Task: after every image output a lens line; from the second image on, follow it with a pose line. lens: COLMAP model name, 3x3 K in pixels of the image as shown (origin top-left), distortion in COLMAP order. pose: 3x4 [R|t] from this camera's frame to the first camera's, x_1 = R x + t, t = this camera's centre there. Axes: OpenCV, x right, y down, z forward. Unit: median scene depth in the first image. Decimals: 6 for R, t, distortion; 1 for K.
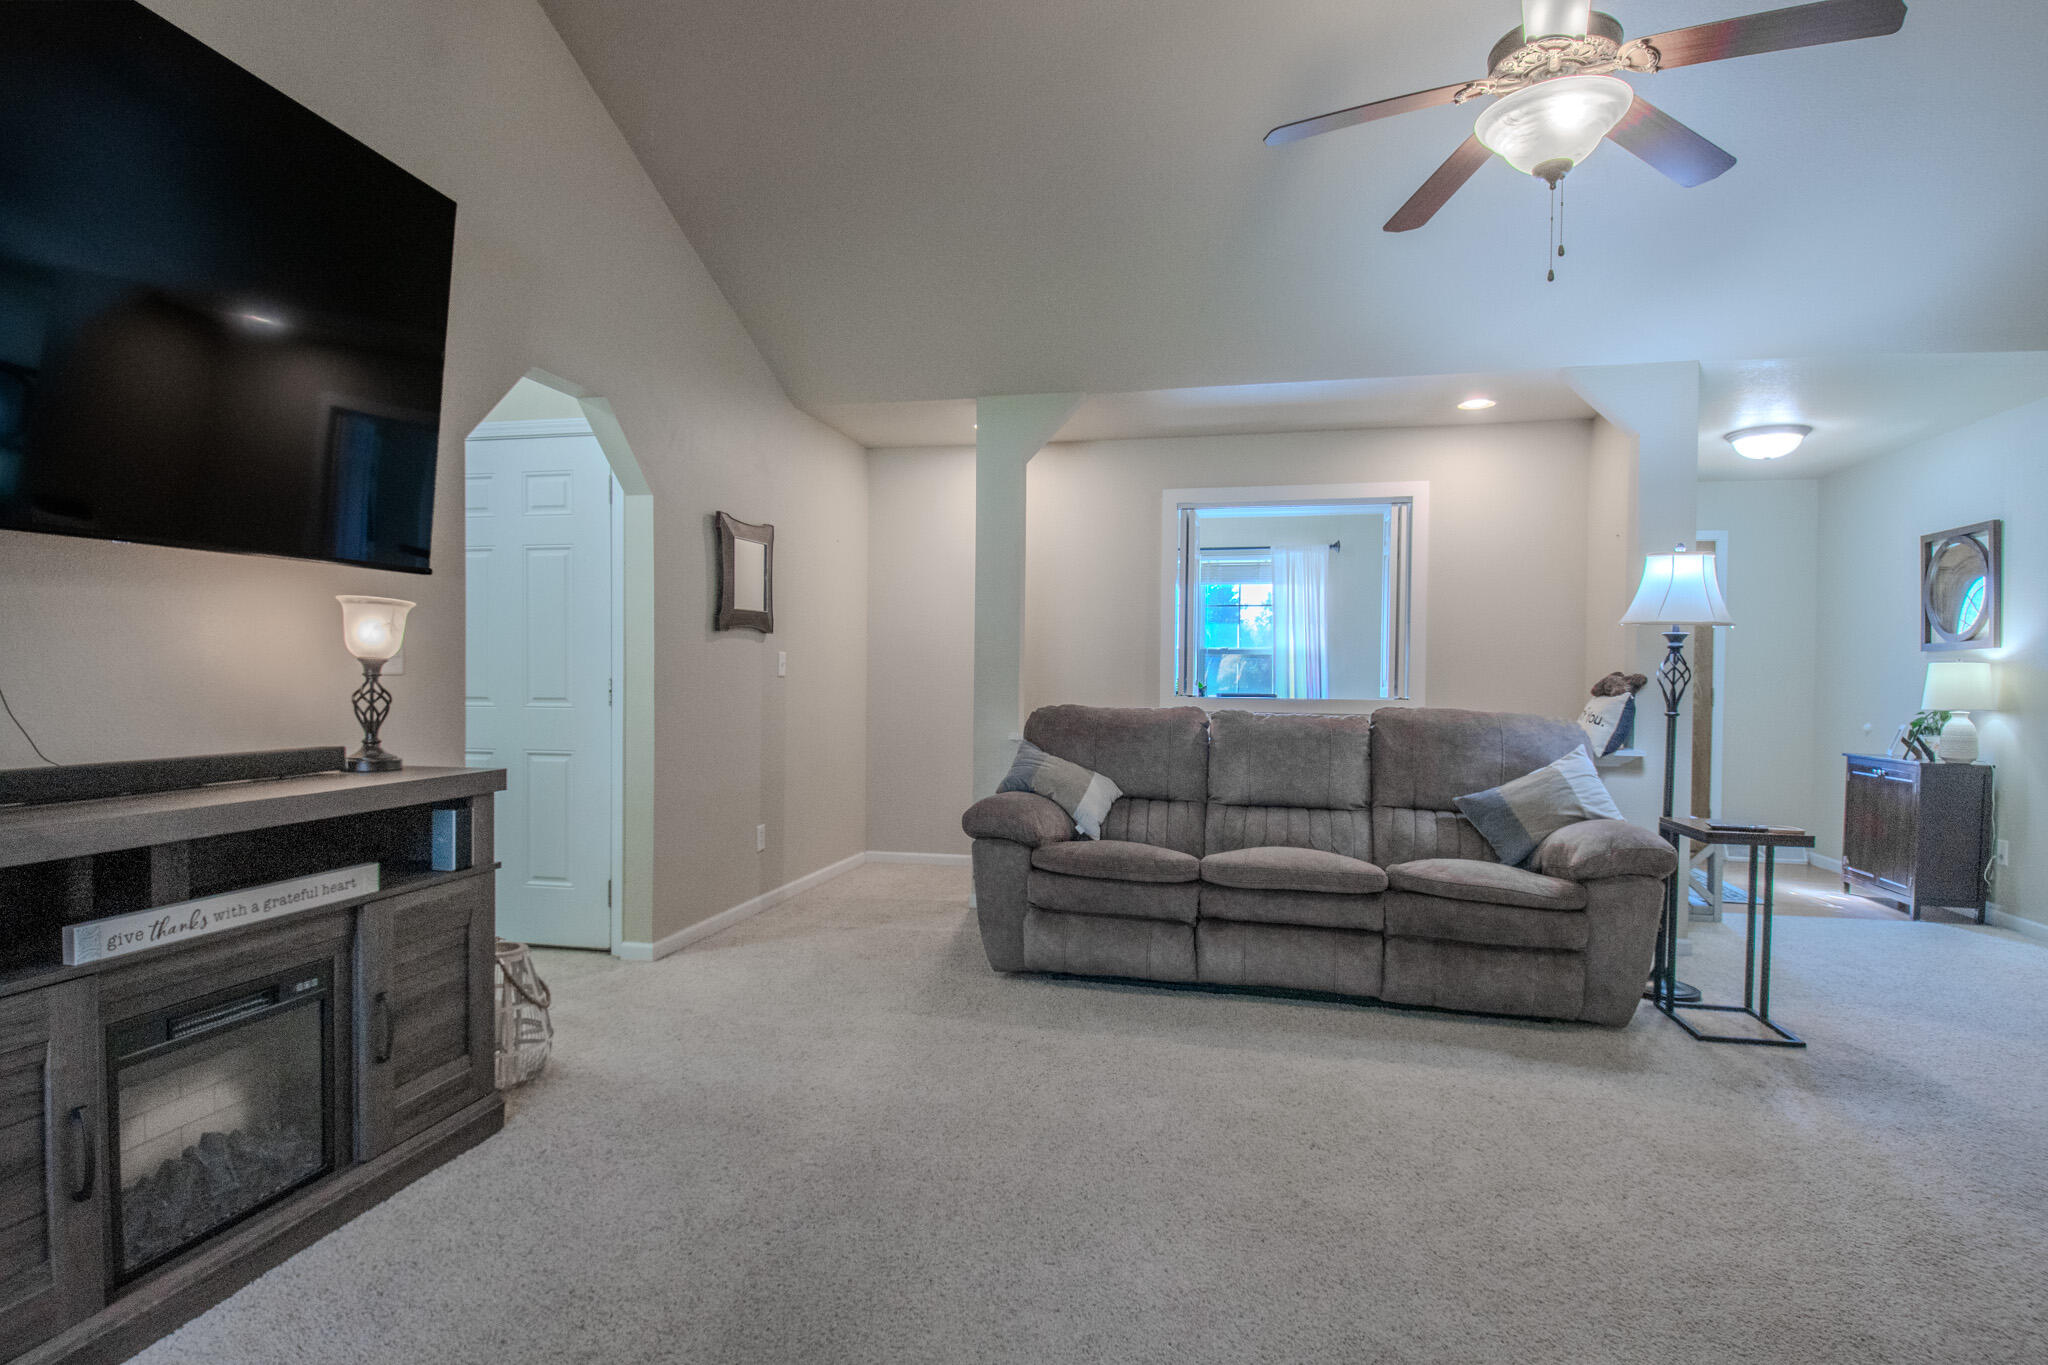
lens RADIAL K [[1062.5, 0, 999.3], [0, 1062.5, 697.3], [0, 0, 1]] dist [0.025308, -0.040166]
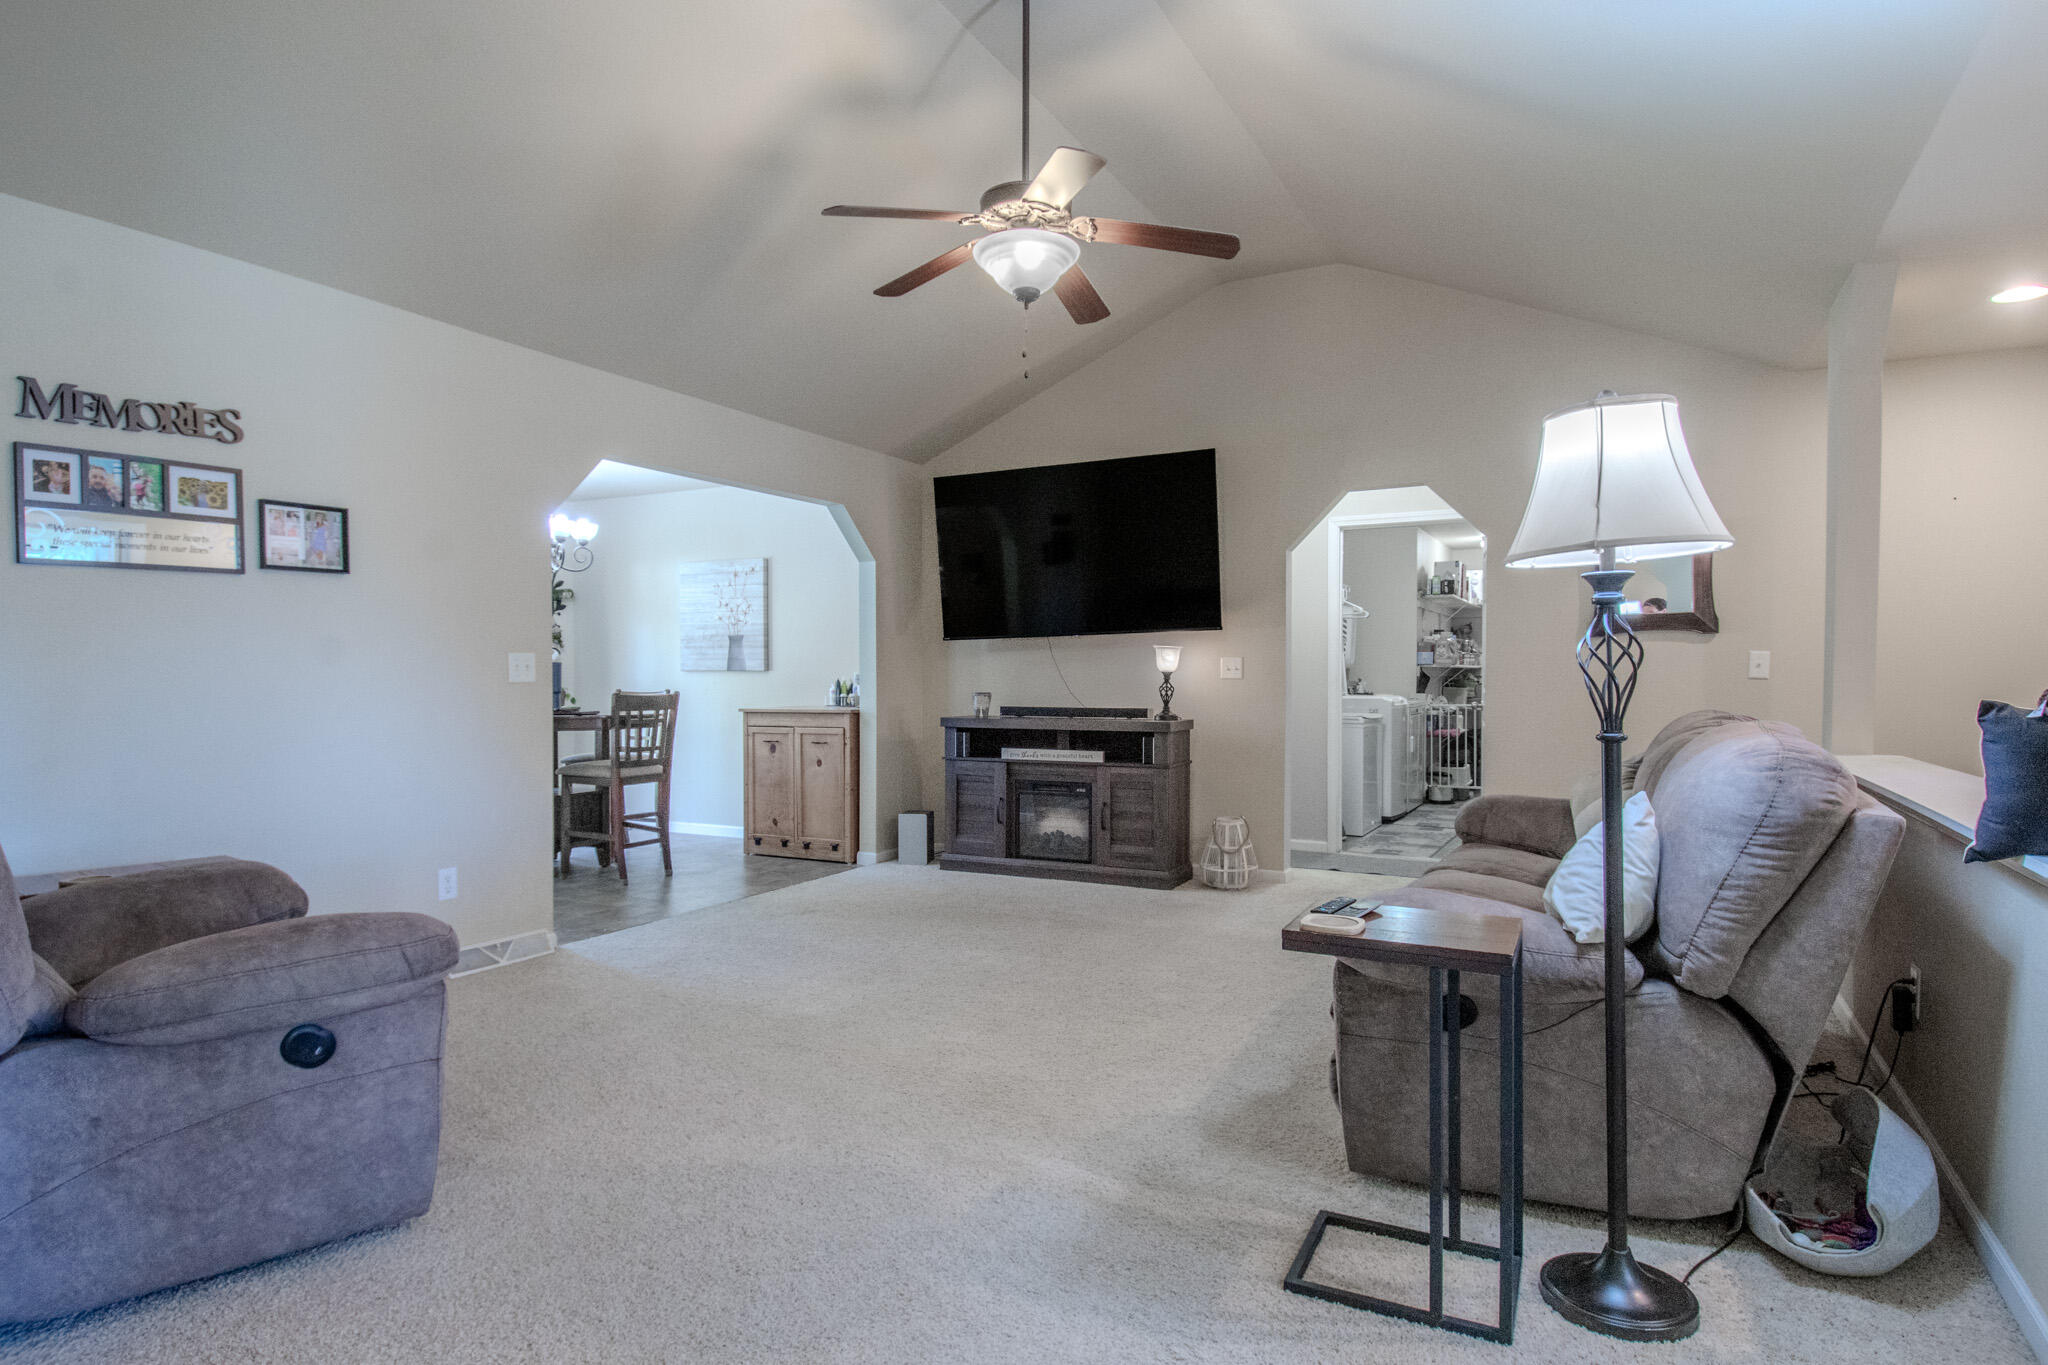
lens RADIAL K [[1131.1, 0, 1040.1], [0, 1131.1, 692.2], [0, 0, 1]] dist [-0.006097, -0.003417]
pose [[-0.245171, -0.000534, -0.969480, 1.157826], [-0.020391, 0.999781, 0.004606, 0.001153], [0.969265, 0.020898, -0.245128, 0.832224]]
